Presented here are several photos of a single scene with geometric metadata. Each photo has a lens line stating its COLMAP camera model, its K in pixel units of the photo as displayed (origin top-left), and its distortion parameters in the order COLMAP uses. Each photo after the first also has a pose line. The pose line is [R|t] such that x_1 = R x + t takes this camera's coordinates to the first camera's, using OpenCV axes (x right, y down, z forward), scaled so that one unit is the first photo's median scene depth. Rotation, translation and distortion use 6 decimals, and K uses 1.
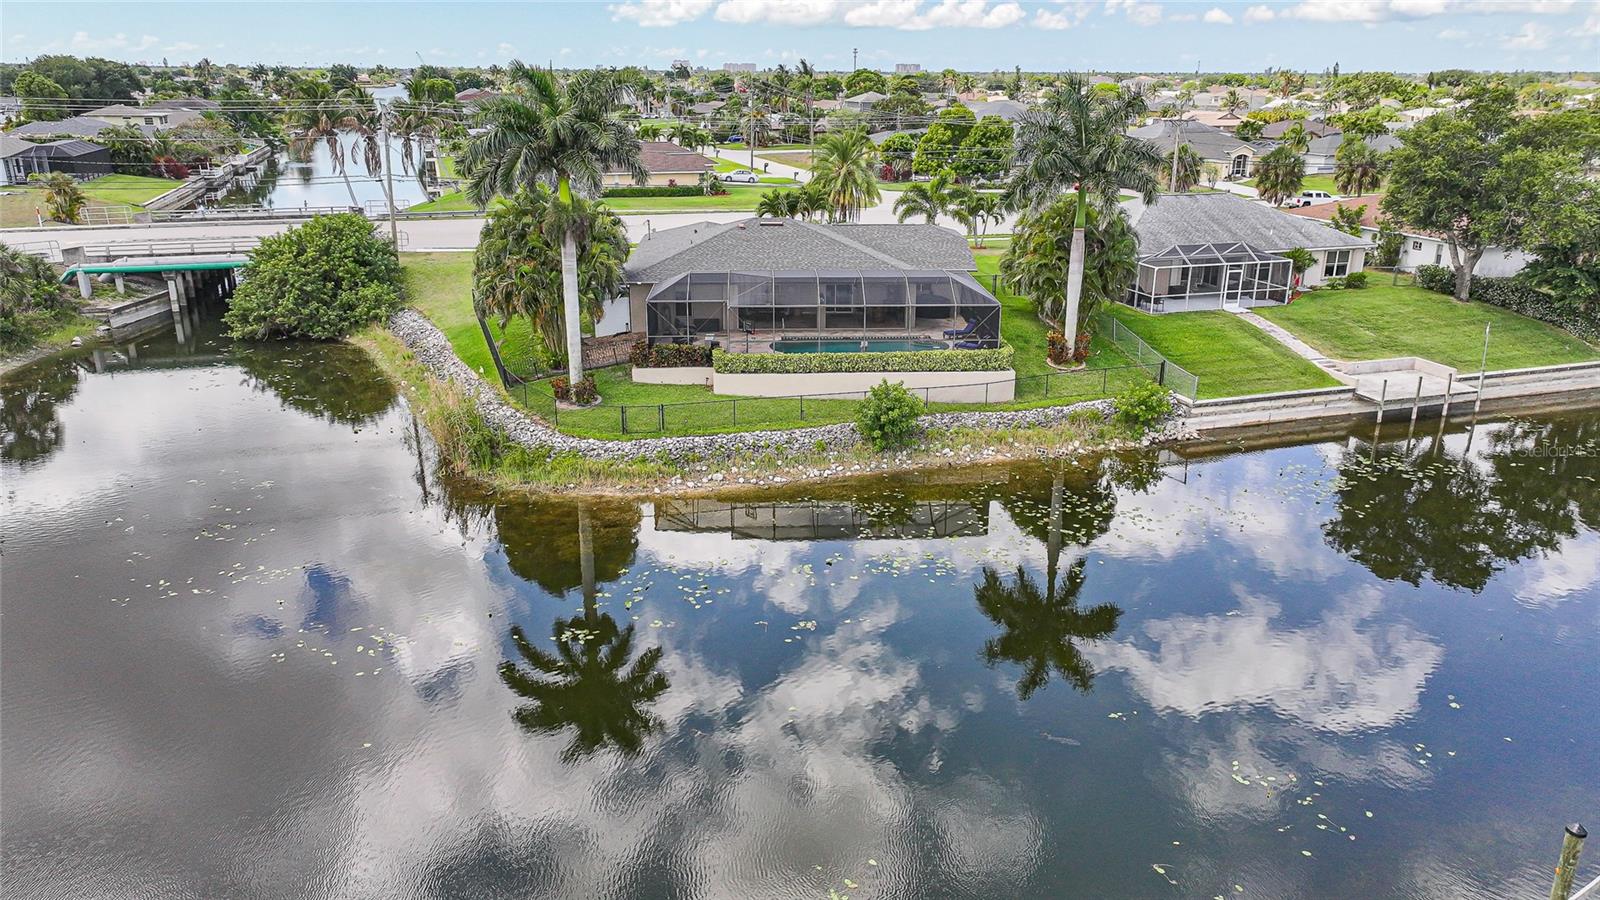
lens RADIAL K [[1122.6, 0, 806.3], [0, 1122.6, 444.1], [0, 0, 1]] dist [-0.000451, 0.003602]
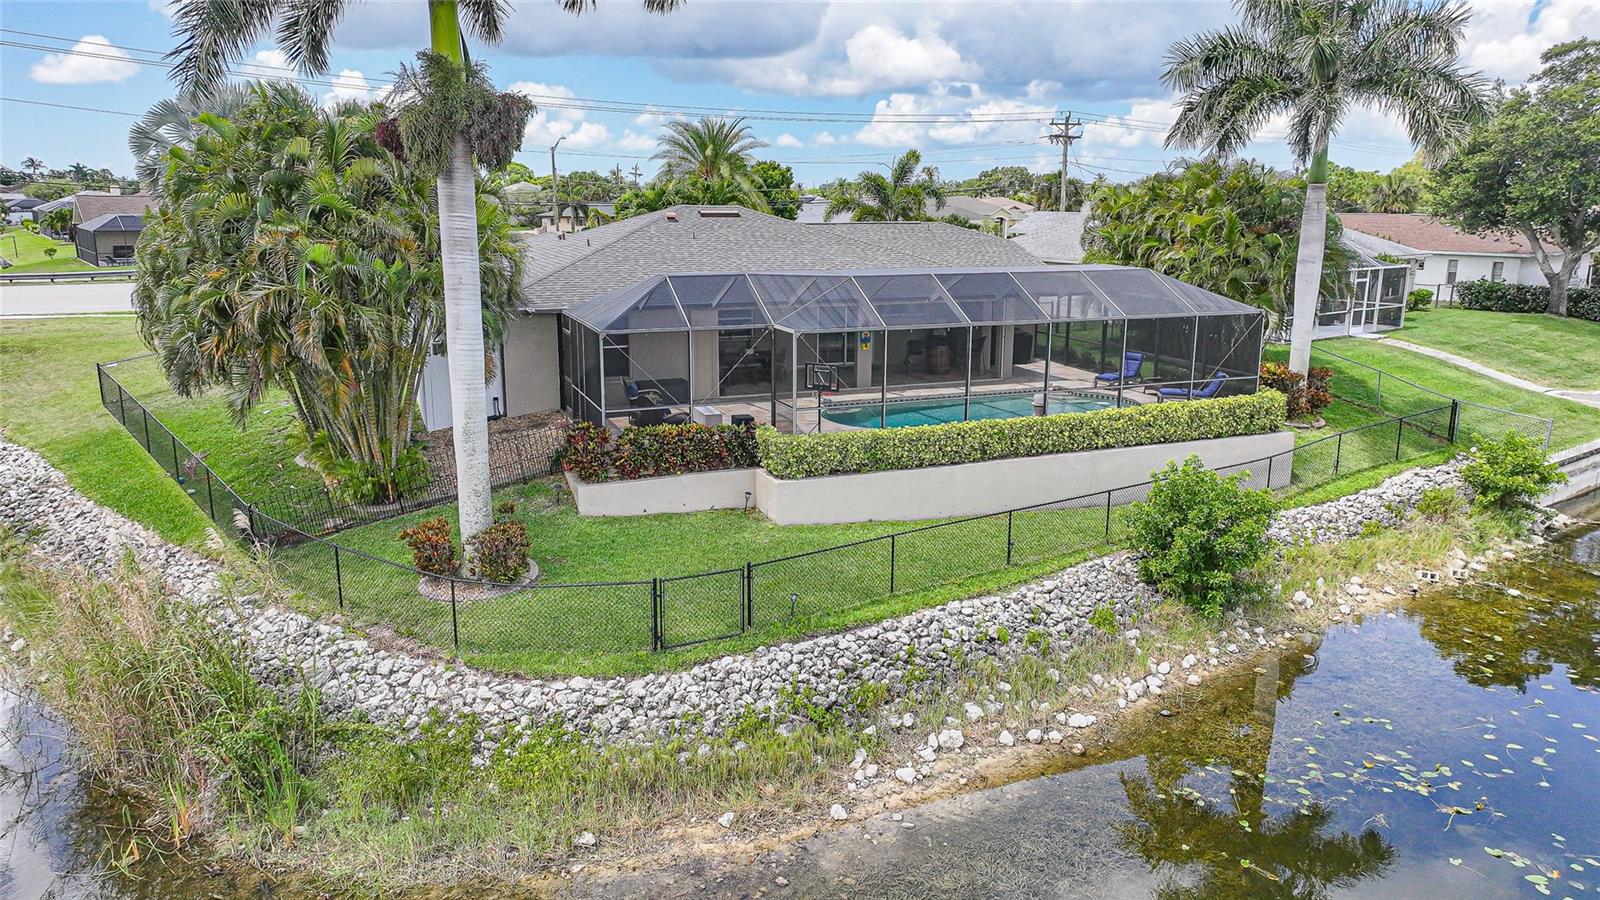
lens RADIAL K [[1122.6, 0, 806.3], [0, 1122.6, 444.1], [0, 0, 1]] dist [-0.000451, 0.003602]
pose [[0.942863, -0.071397, 0.325440, -0.217408], [0.102645, 0.991507, -0.079859, -0.040365], [-0.316974, 0.108700, 0.942185, 0.571721]]
